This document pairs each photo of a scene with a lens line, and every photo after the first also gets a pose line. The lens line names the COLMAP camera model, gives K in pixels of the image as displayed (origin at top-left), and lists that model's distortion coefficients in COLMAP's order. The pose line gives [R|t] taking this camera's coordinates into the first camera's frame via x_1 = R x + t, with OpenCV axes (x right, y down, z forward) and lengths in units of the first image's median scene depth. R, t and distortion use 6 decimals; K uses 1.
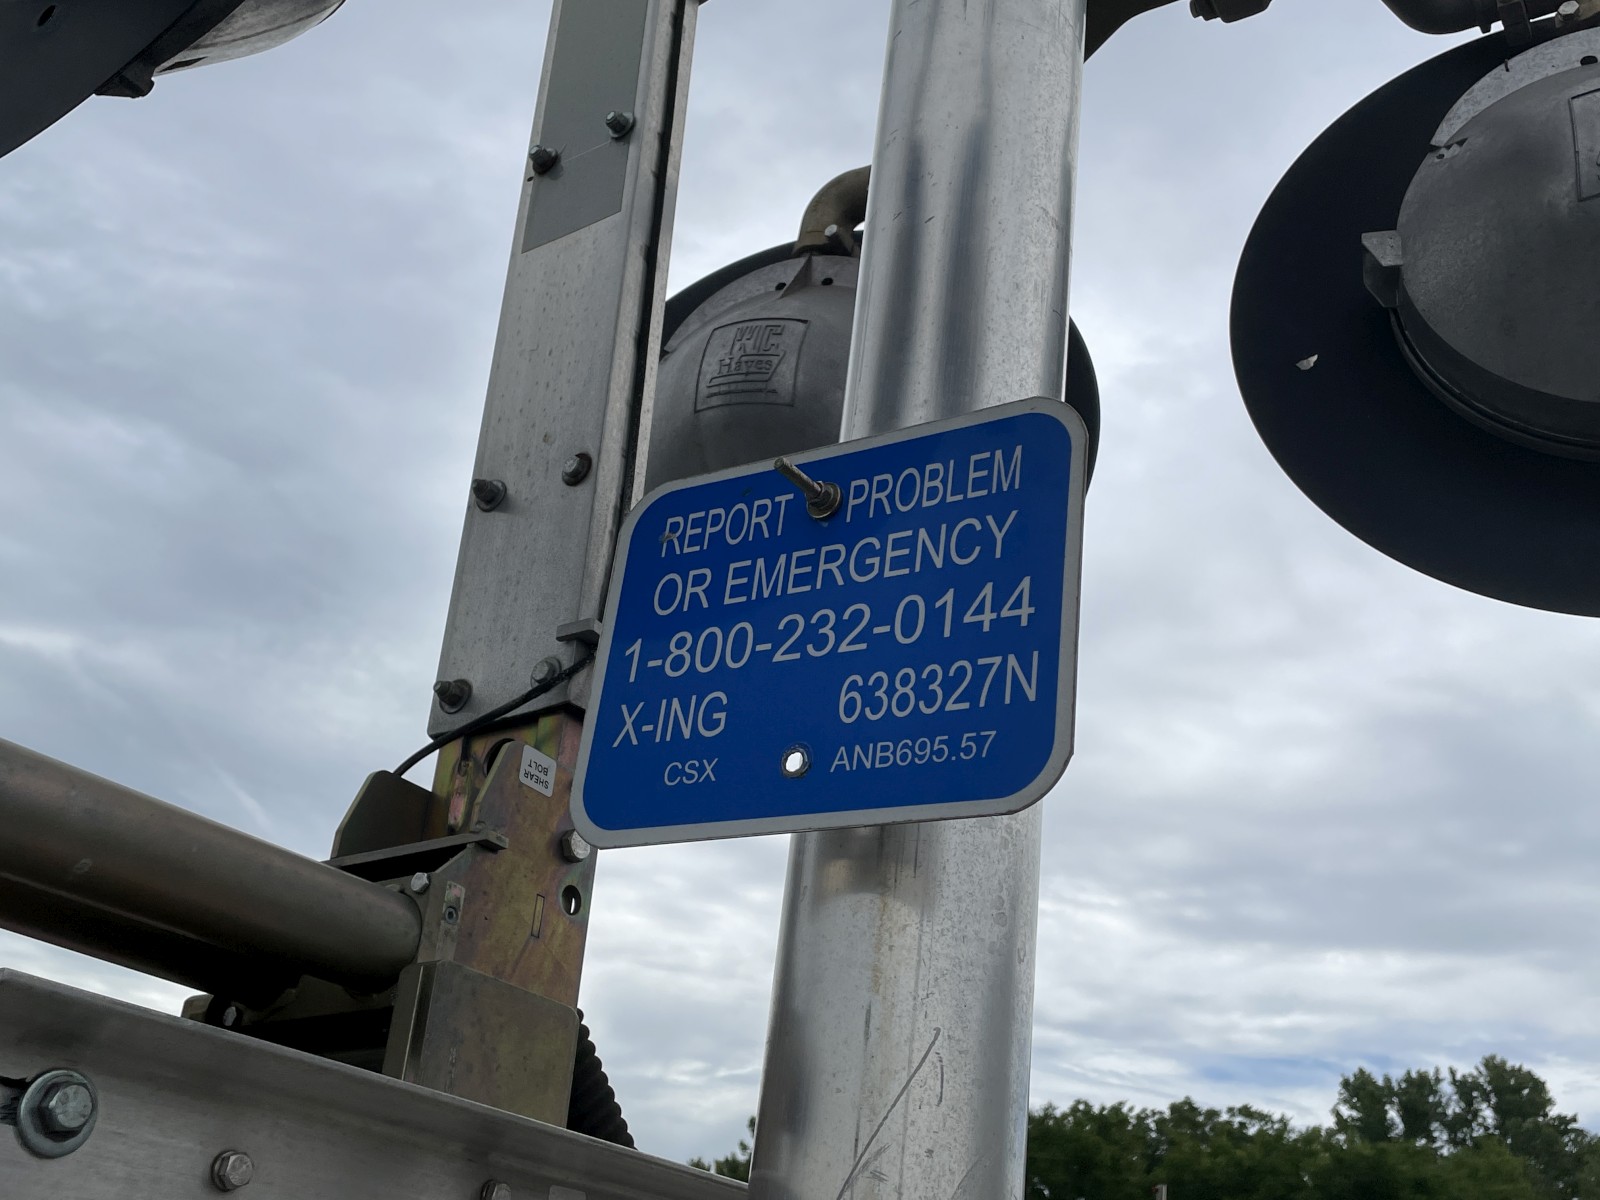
lens RADIAL K [[1634.2, 0, 800.0], [0, 1634.2, 600.0], [0, 0, 1]] dist [0.082775, -0.095140]
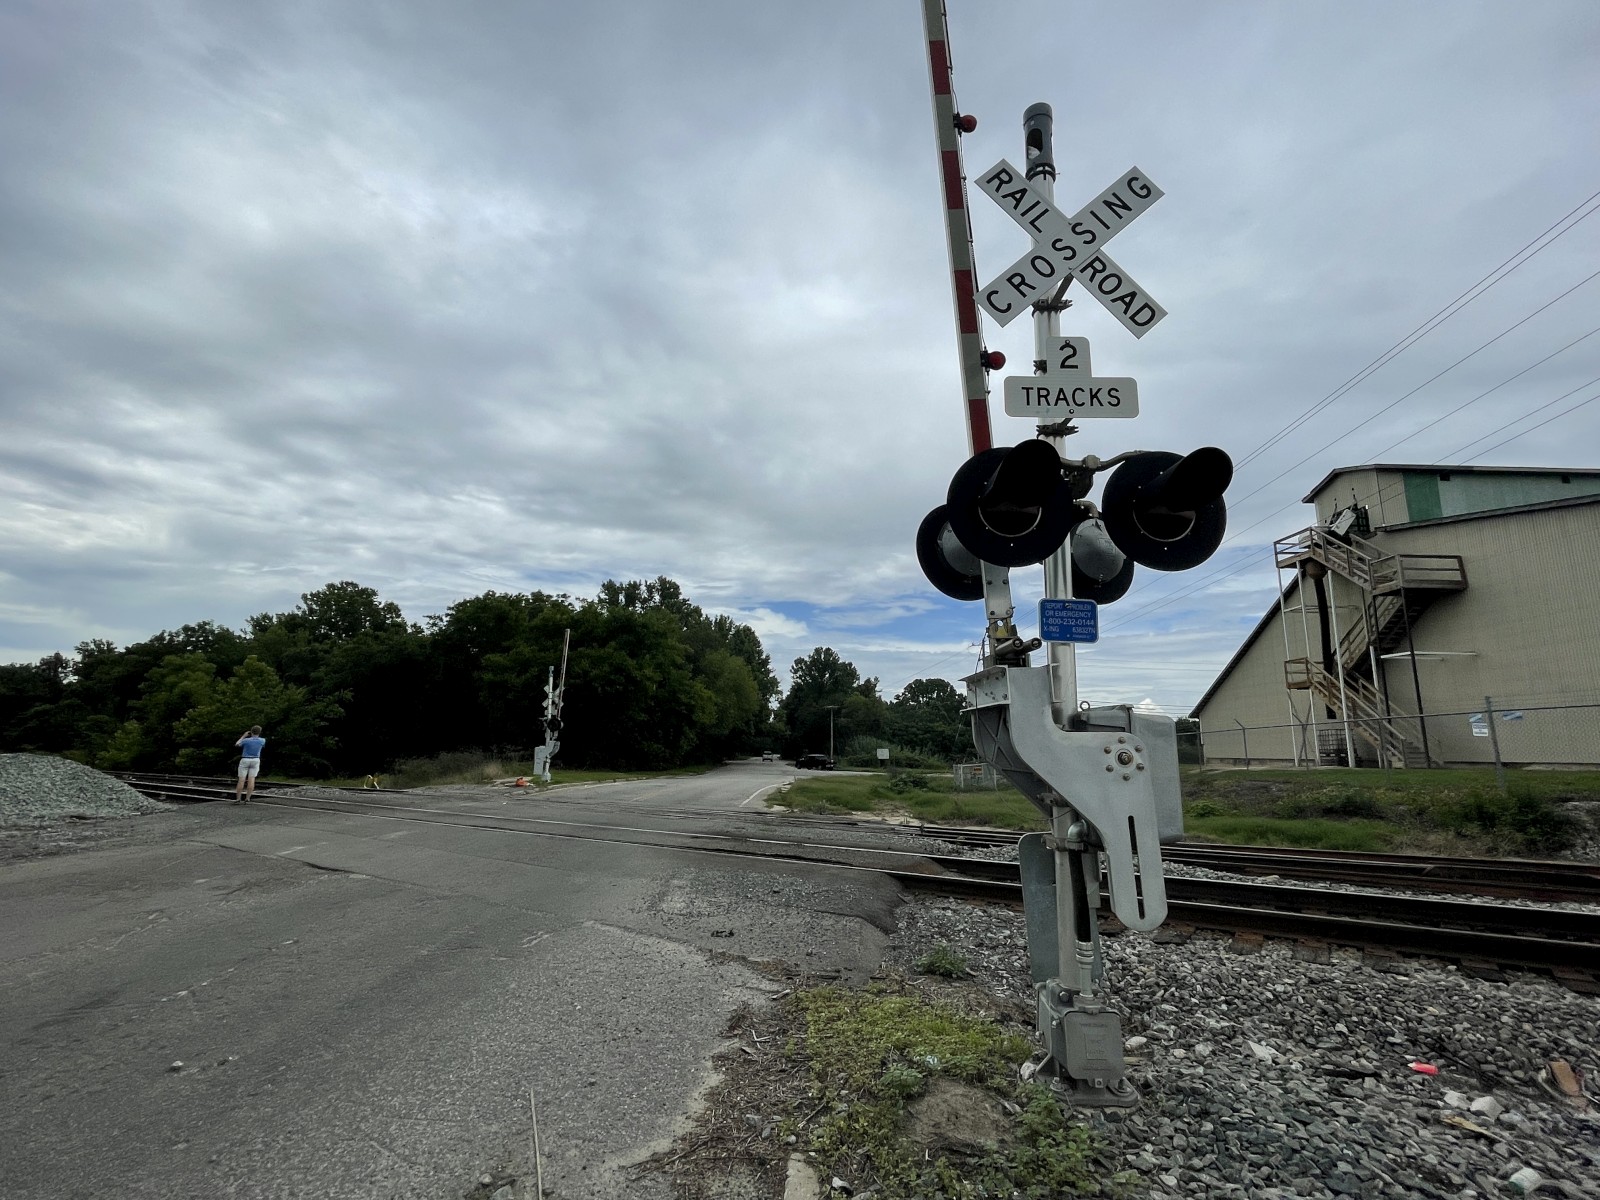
lens RADIAL K [[742.7, 0, 805.5], [0, 742.7, 596.7], [0, 0, 1]] dist [-0.001804, 0.000096]
pose [[0.829026, 0.018026, 0.558920, -2.470324], [-0.185280, 0.951881, 0.244120, -0.736591], [-0.527625, -0.305938, 0.792473, -1.134899]]
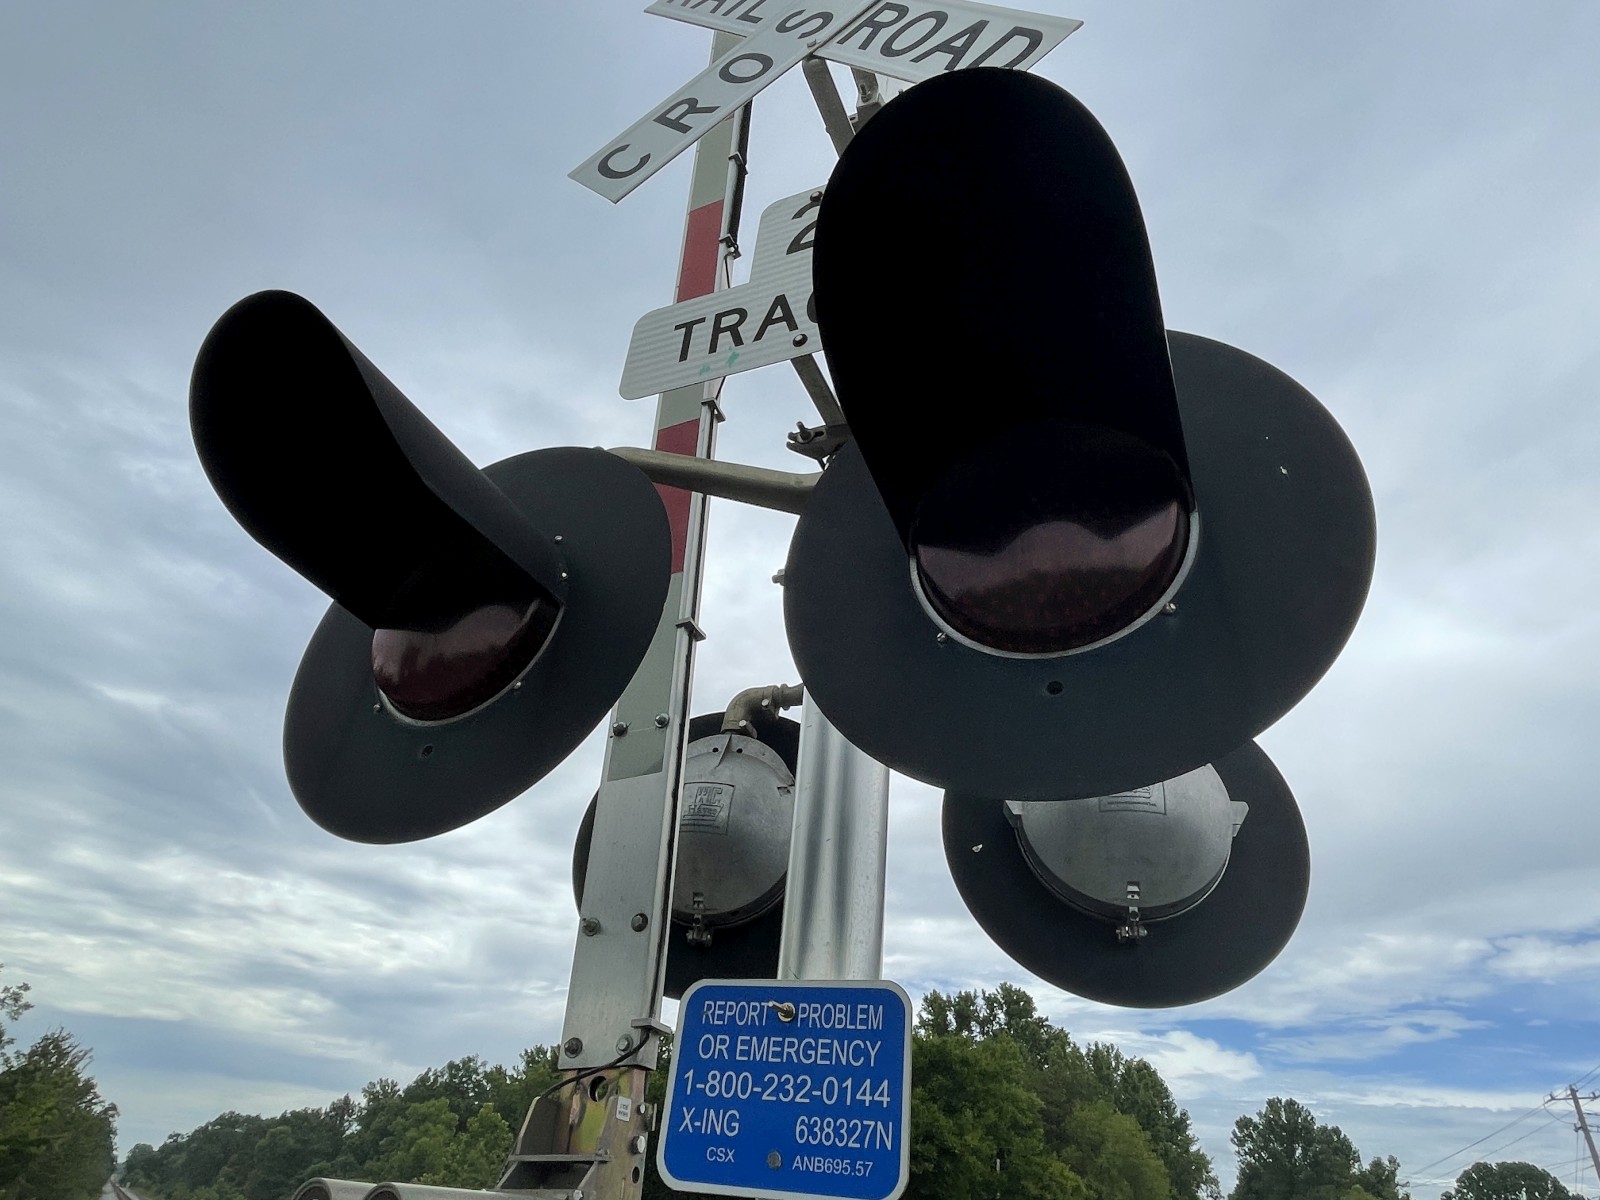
lens RADIAL K [[954.7, 0, 799.9], [0, 954.7, 595.6], [0, 0, 1]] dist [-0.004554, 0.001248]
pose [[0.982628, 0.076271, 0.169192, -0.226710], [-0.057134, 0.991694, -0.115232, -0.469030], [-0.176575, 0.103563, 0.978824, -0.297997]]
